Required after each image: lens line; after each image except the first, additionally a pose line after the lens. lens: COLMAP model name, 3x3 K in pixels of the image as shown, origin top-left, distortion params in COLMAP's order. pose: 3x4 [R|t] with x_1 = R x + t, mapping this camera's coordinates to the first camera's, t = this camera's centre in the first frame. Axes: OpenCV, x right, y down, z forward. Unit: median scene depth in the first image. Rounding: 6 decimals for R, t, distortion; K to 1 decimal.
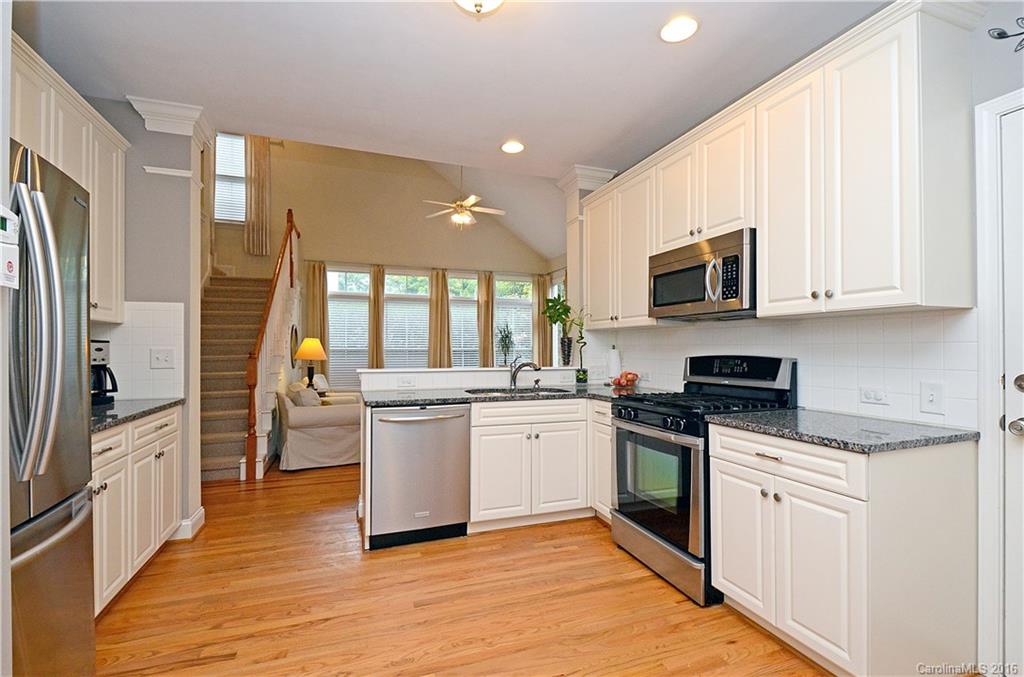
lens RADIAL K [[445.9, 0, 510.4], [0, 445.9, 343.6], [0, 0, 1]] dist [0.031836, -0.018202]
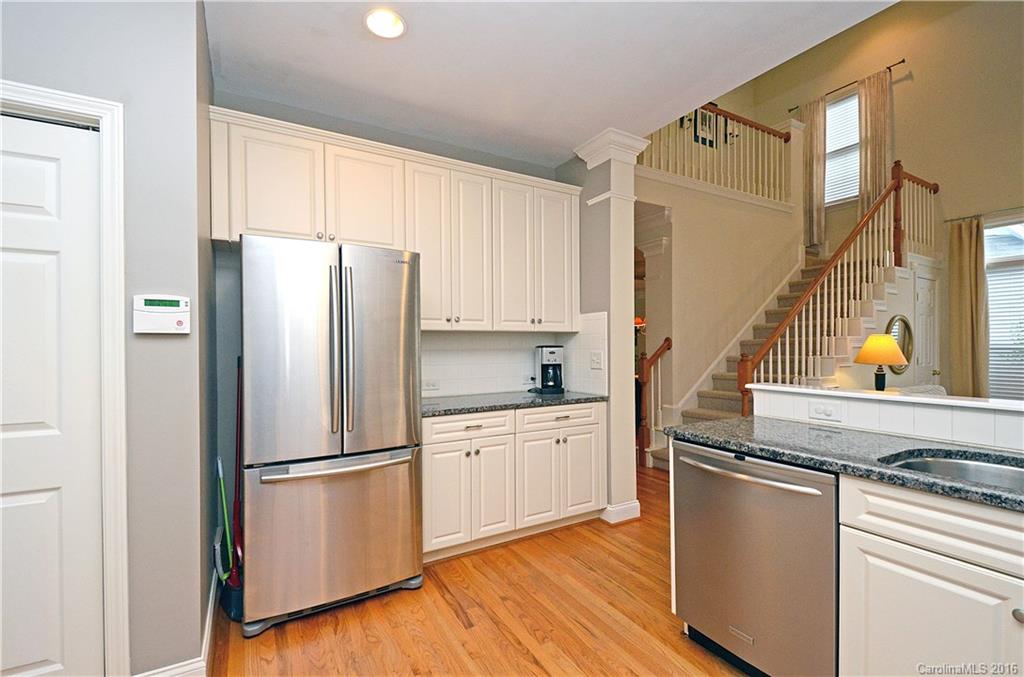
lens RADIAL K [[445.9, 0, 510.4], [0, 445.9, 343.6], [0, 0, 1]] dist [0.031836, -0.018202]
pose [[0.180908, -0.002852, -0.983496, 0.345176], [0.015633, 0.999878, -0.000024, -0.014394], [0.983376, -0.015371, 0.180931, 0.594829]]
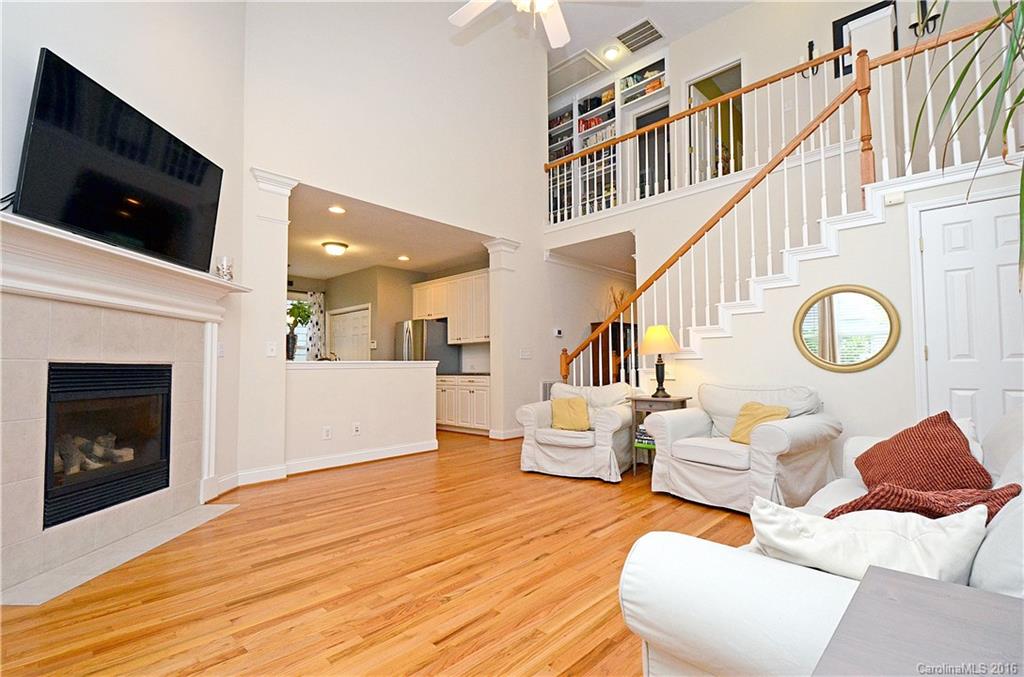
lens RADIAL K [[445.9, 0, 510.4], [0, 445.9, 343.6], [0, 0, 1]] dist [0.031836, -0.018202]
pose [[-0.884794, -0.013405, -0.465789, 0.209475], [0.017119, 0.997976, -0.061240, 0.118092], [0.465667, -0.062158, -0.882774, 3.152251]]
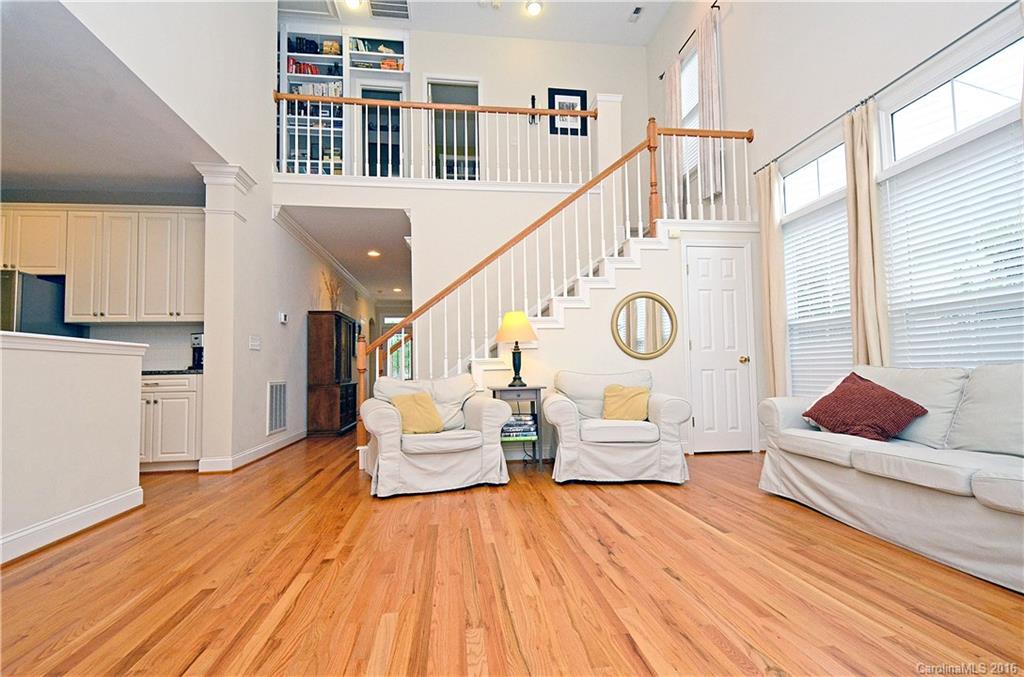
lens RADIAL K [[445.9, 0, 510.4], [0, 445.9, 343.6], [0, 0, 1]] dist [0.031836, -0.018202]
pose [[-0.216588, -0.047633, -0.975100, 0.470001], [0.030442, 0.997994, -0.055513, 0.154273], [0.975788, -0.041707, -0.214704, 2.363848]]
